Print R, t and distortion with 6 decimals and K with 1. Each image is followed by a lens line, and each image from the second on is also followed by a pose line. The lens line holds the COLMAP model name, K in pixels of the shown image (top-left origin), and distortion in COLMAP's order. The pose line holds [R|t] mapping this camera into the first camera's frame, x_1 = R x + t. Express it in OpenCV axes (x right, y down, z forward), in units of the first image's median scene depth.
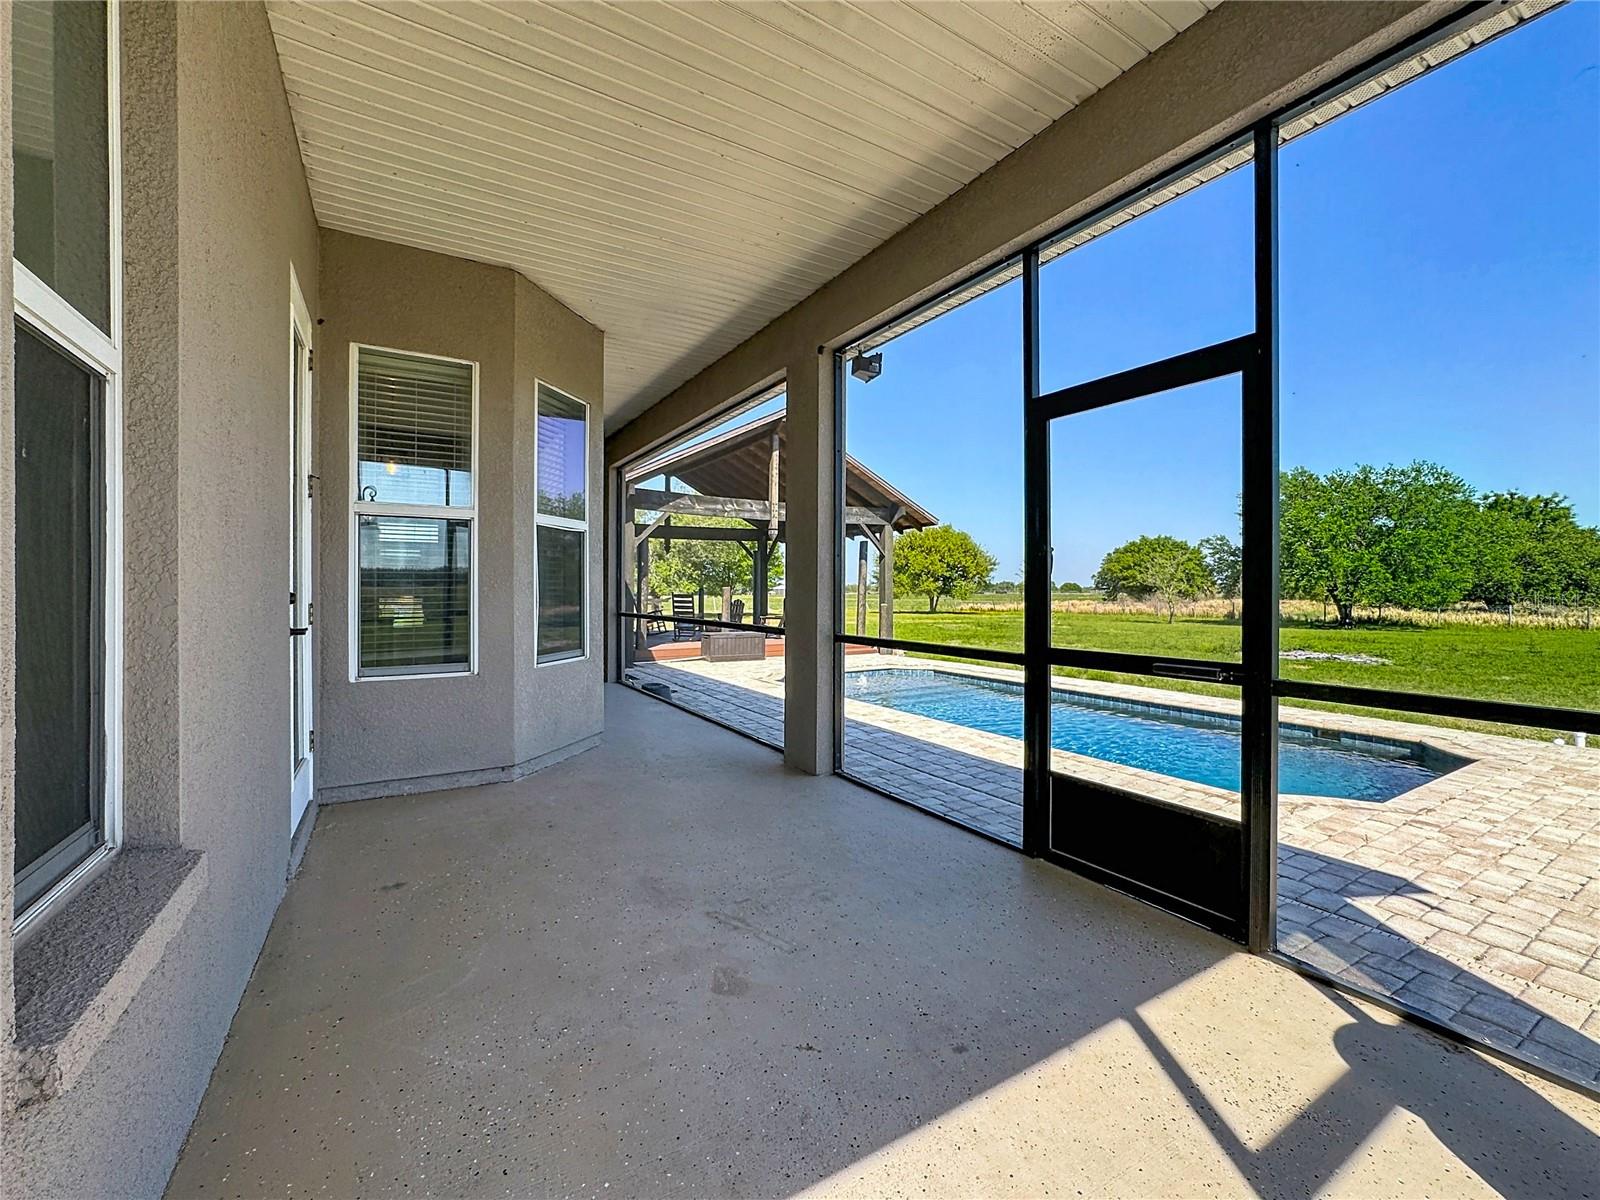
lens RADIAL K [[657.7, 0, 791.1], [0, 657.7, 594.8], [0, 0, 1]] dist [-0.014646, 0.007902]
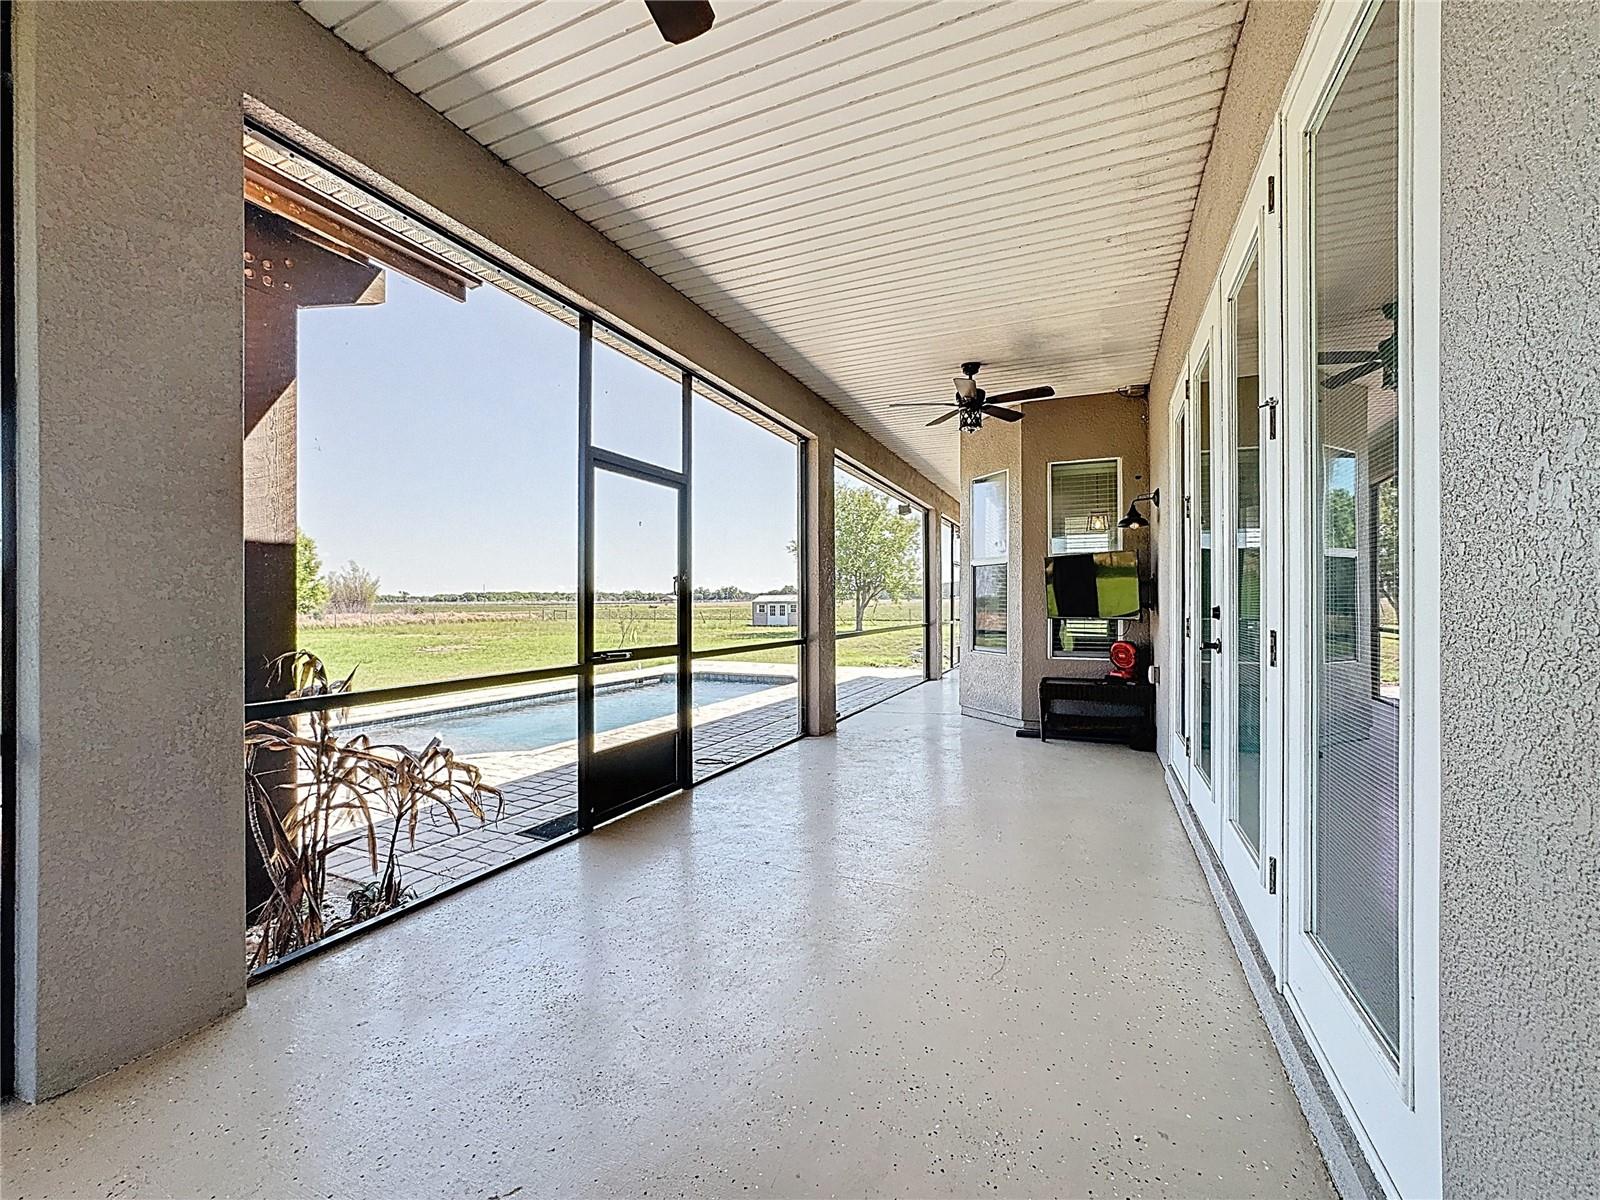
lens RADIAL K [[657.7, 0, 797.9], [0, 657.7, 602.1], [0, 0, 1]] dist [-0.014646, 0.007902]
pose [[-0.560952, -0.000237, 0.827848, -0.840544], [0.005044, 0.999980, 0.003704, -0.016972], [-0.827833, 0.006253, -0.560940, 1.380129]]
